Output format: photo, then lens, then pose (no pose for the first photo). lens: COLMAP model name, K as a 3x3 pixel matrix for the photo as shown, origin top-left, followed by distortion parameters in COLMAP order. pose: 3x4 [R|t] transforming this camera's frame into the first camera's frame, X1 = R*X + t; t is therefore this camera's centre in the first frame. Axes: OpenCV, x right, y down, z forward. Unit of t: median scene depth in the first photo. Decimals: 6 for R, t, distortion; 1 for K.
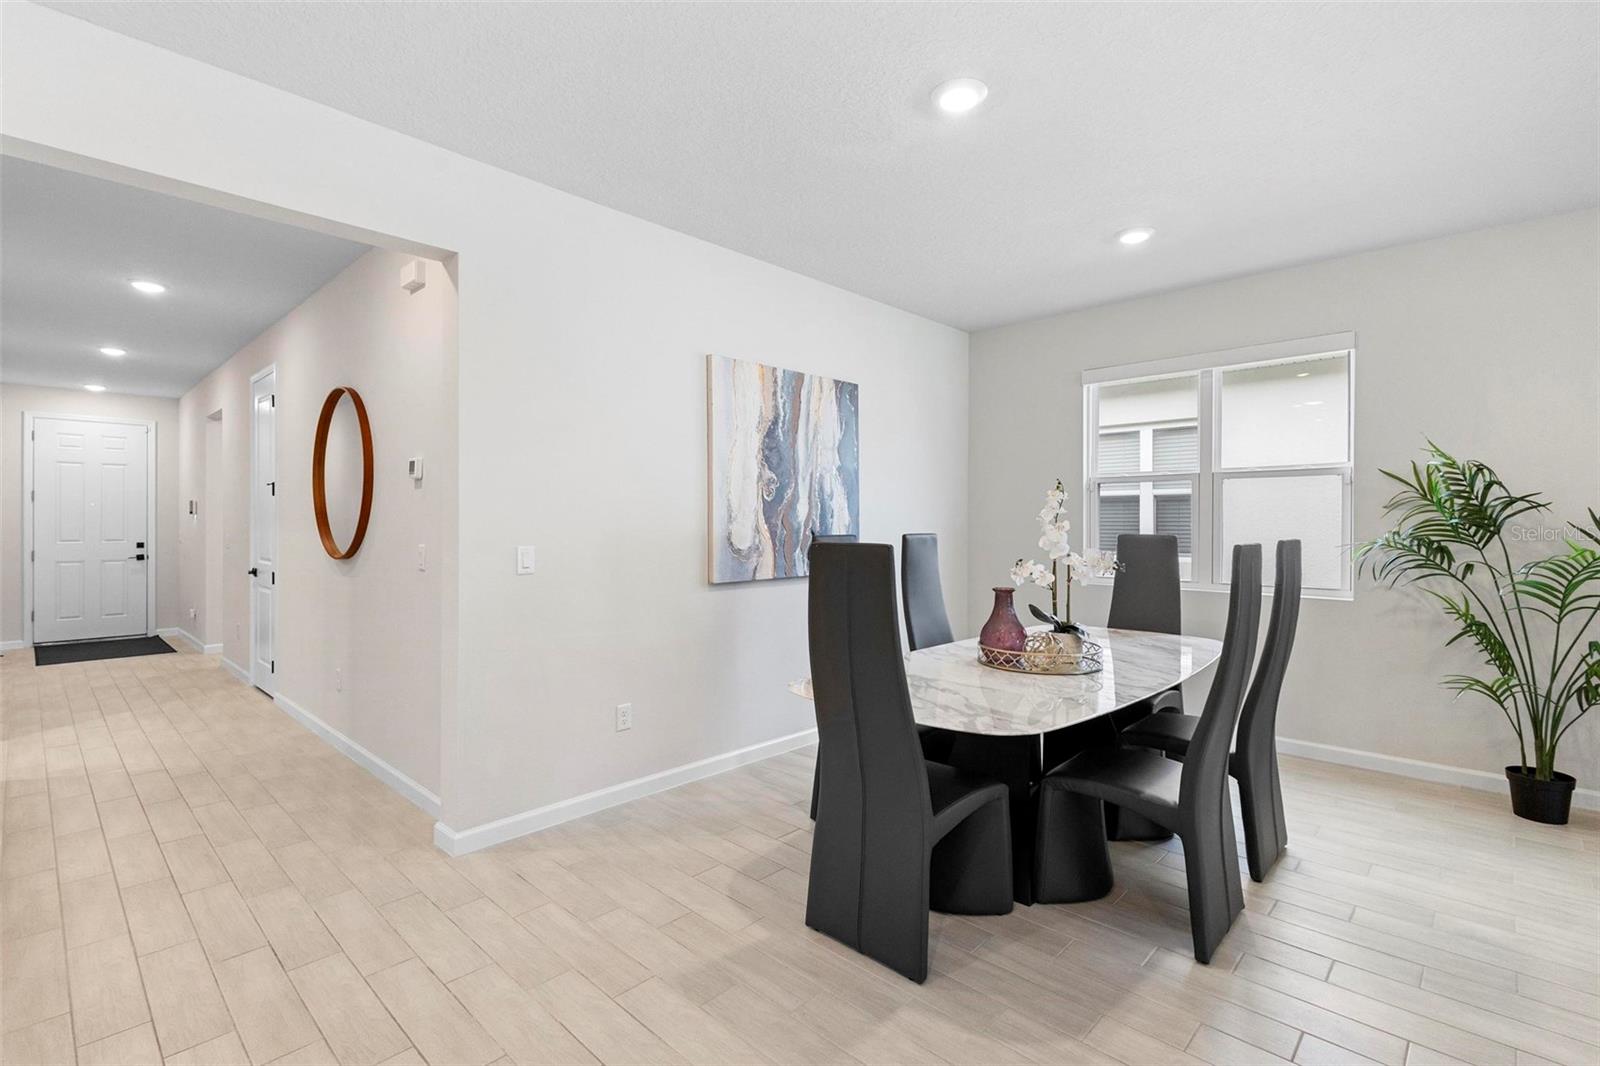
lens RADIAL K [[739.1, 0, 807.1], [0, 739.1, 527.1], [0, 0, 1]] dist [0.009264, -0.001673]
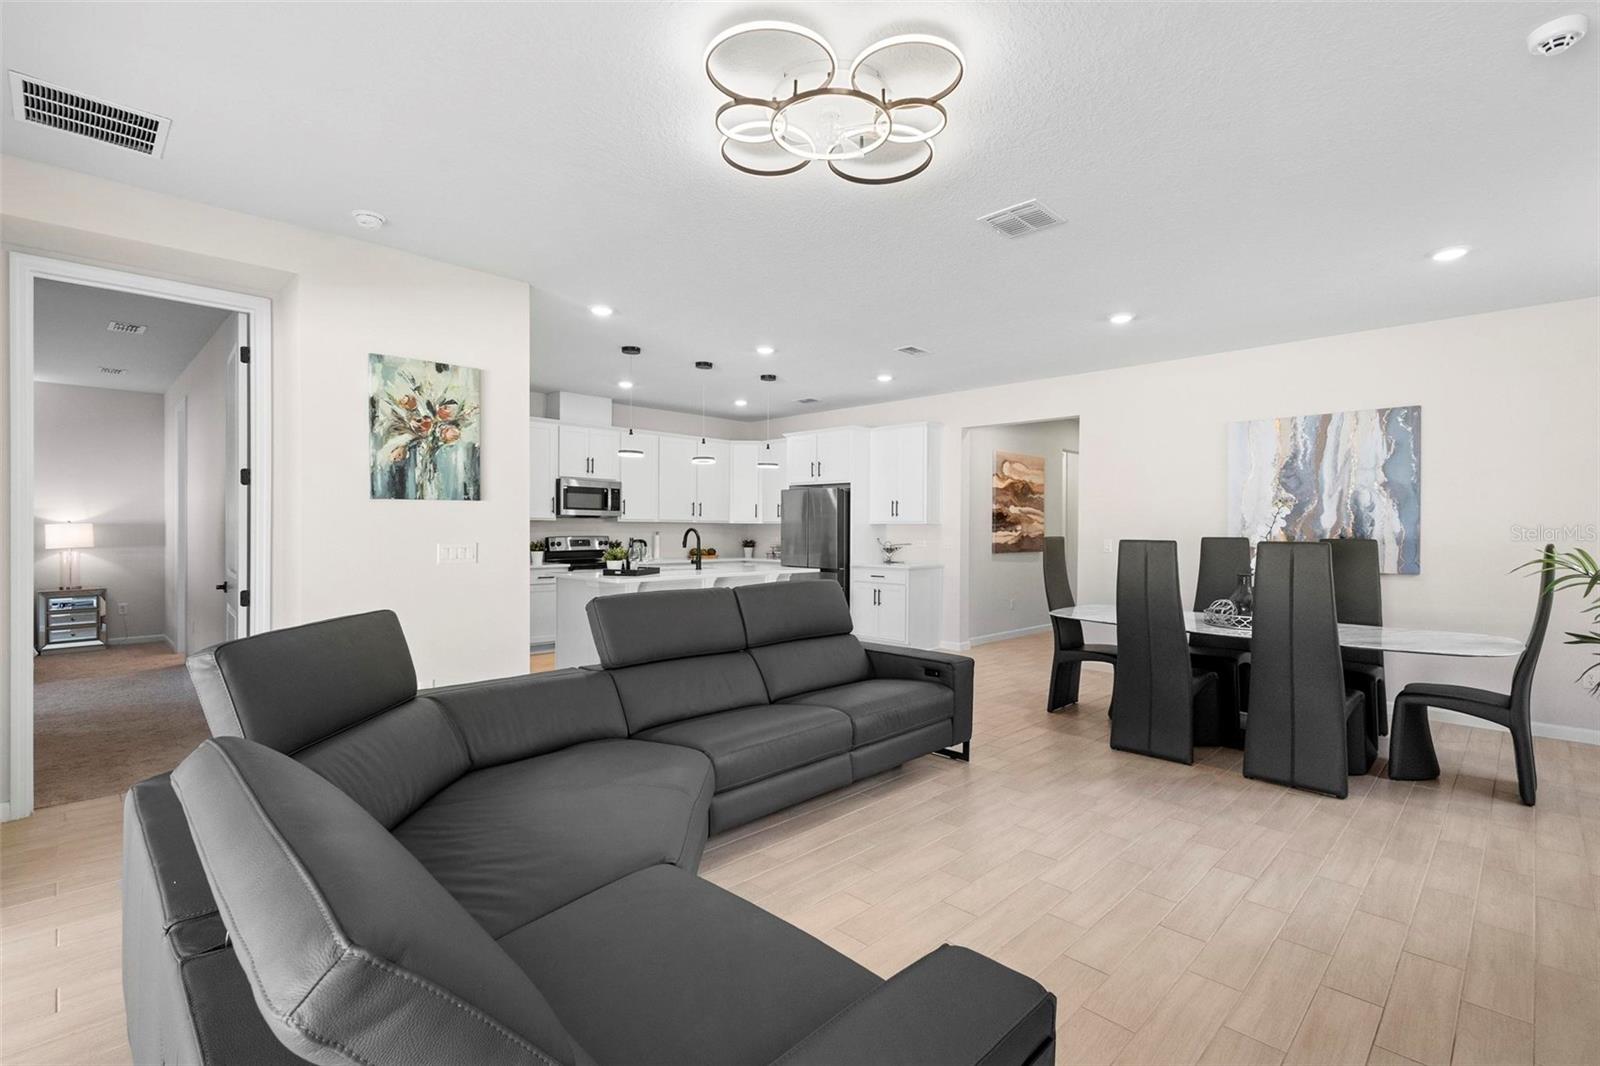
lens RADIAL K [[739.1, 0, 793.3], [0, 739.1, 535.1], [0, 0, 1]] dist [0.009264, -0.001673]
pose [[-0.036365, 0.012650, -0.999258, 1.412676], [-0.008764, 0.999877, 0.012977, -0.005834], [0.999300, 0.009229, -0.036250, 0.119631]]
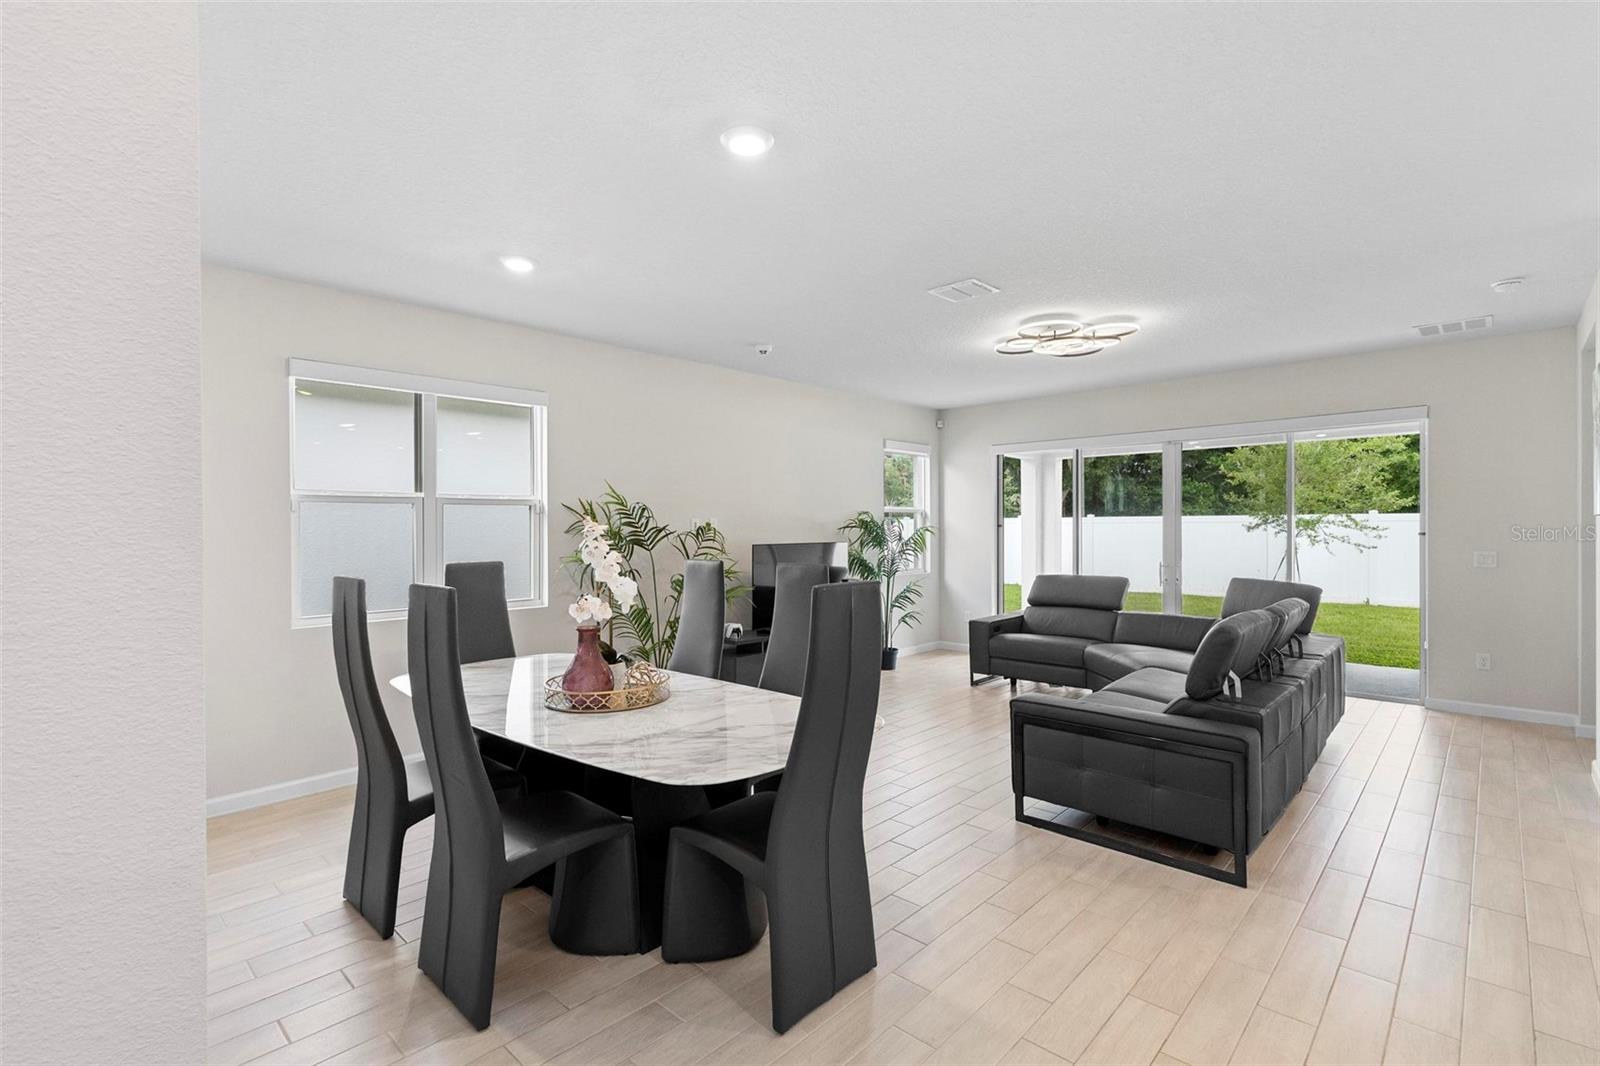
lens RADIAL K [[739.1, 0, 783.2], [0, 739.1, 538.9], [0, 0, 1]] dist [0.009264, -0.001673]
pose [[0.029058, -0.018171, 0.999413, -0.521972], [0.010610, 0.999784, 0.017869, -0.034010], [-0.999521, 0.010085, 0.029245, 0.569240]]
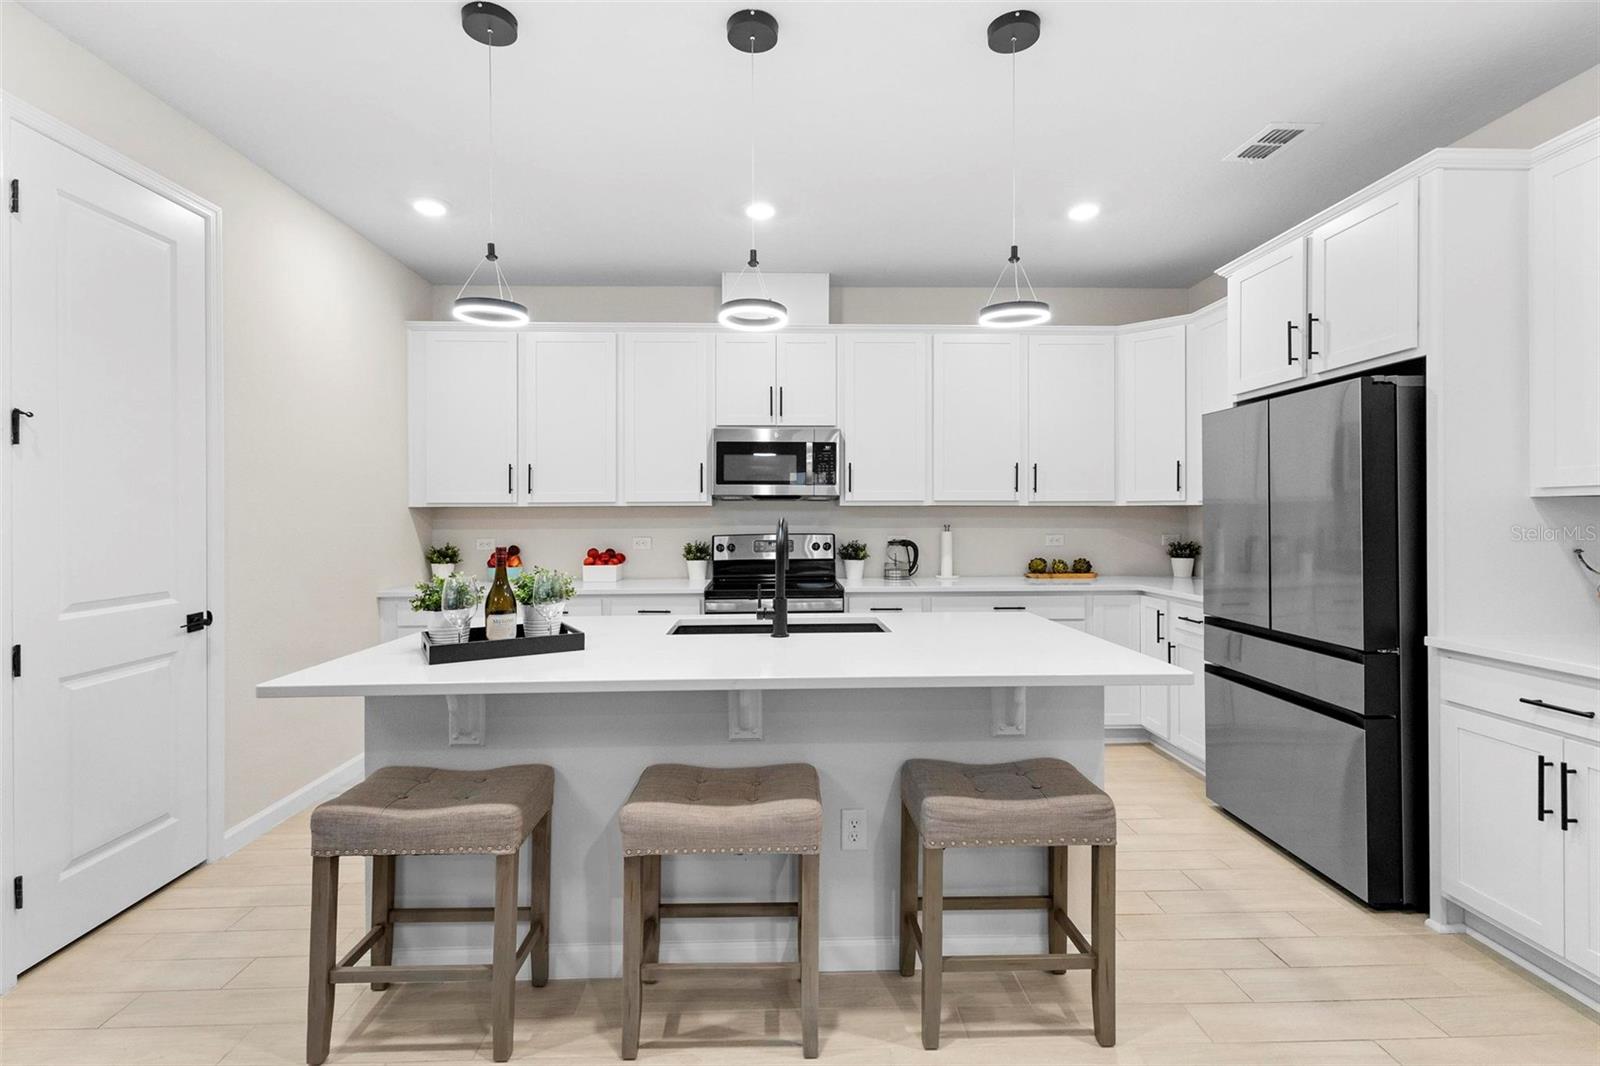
lens RADIAL K [[739.1, 0, 793.2], [0, 739.1, 511.3], [0, 0, 1]] dist [0.009264, -0.001673]
pose [[-0.713881, 0.001687, -0.700266, 0.137809], [0.005137, 0.999983, -0.002828, -0.001812], [0.700249, -0.005616, -0.713877, 0.274541]]
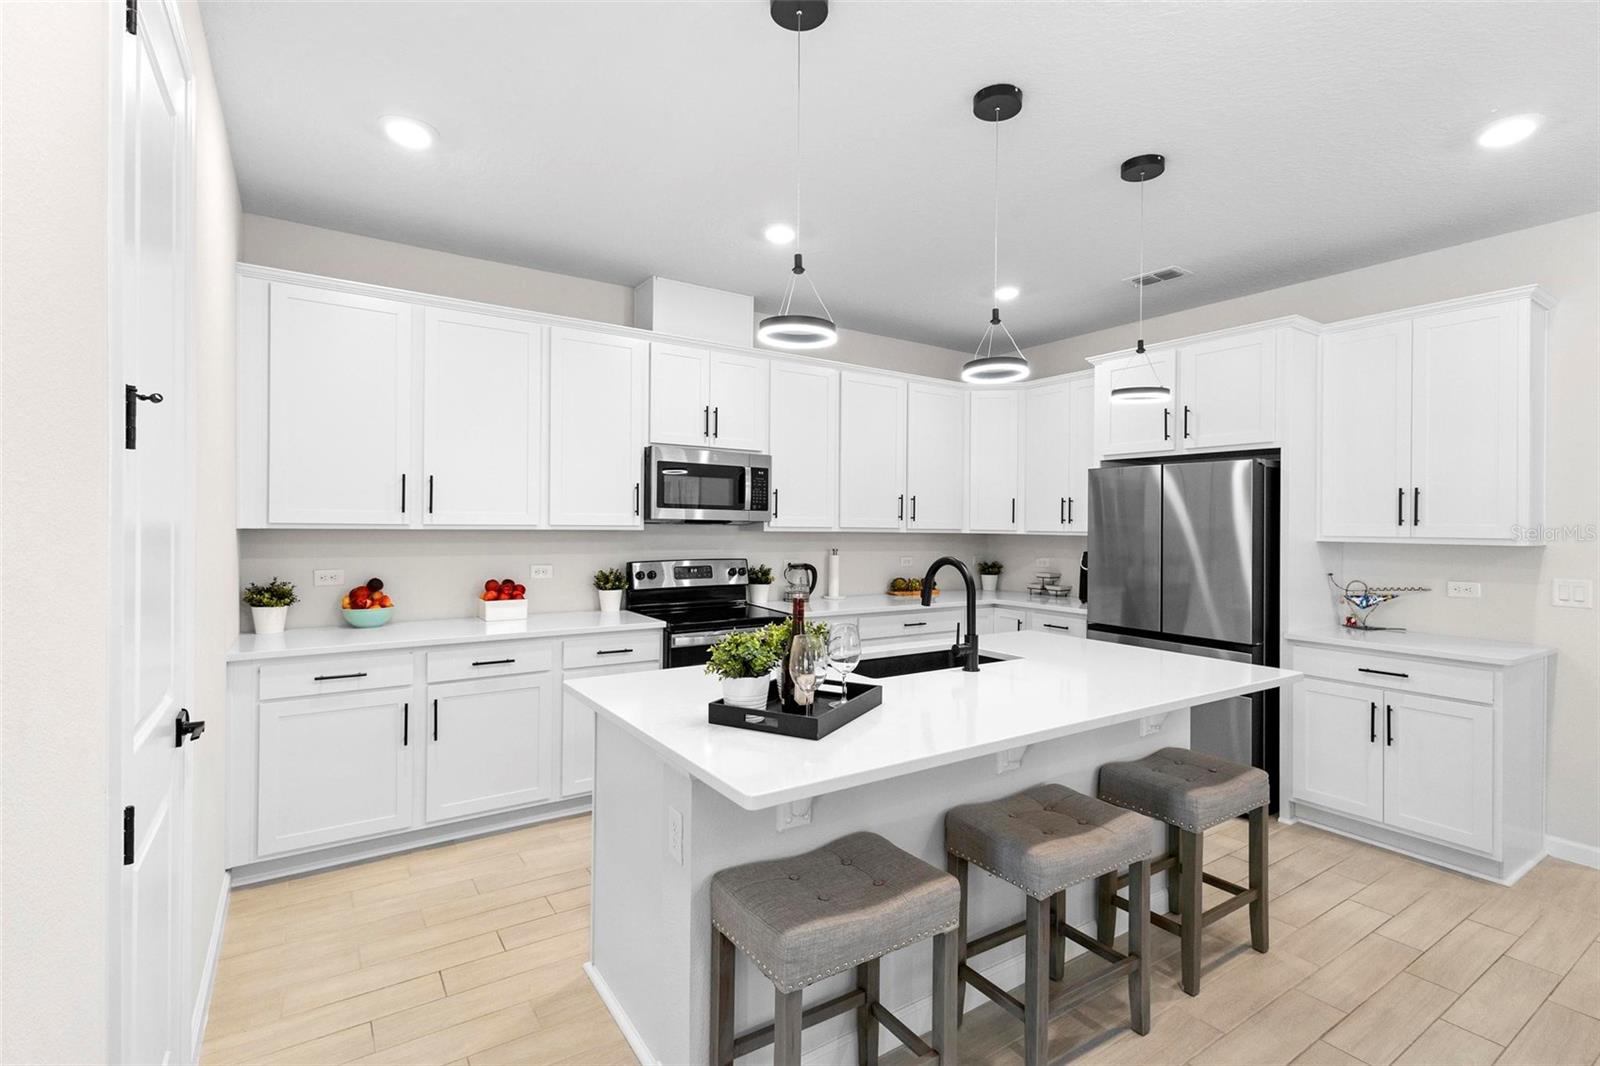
lens RADIAL K [[739.1, 0, 788.7], [0, 739.1, 522.6], [0, 0, 1]] dist [0.009264, -0.001673]
pose [[-0.241445, -0.001194, -0.970414, 0.379241], [-0.012655, 0.999918, 0.001918, -0.028242], [0.970332, 0.012744, -0.241440, -0.156976]]
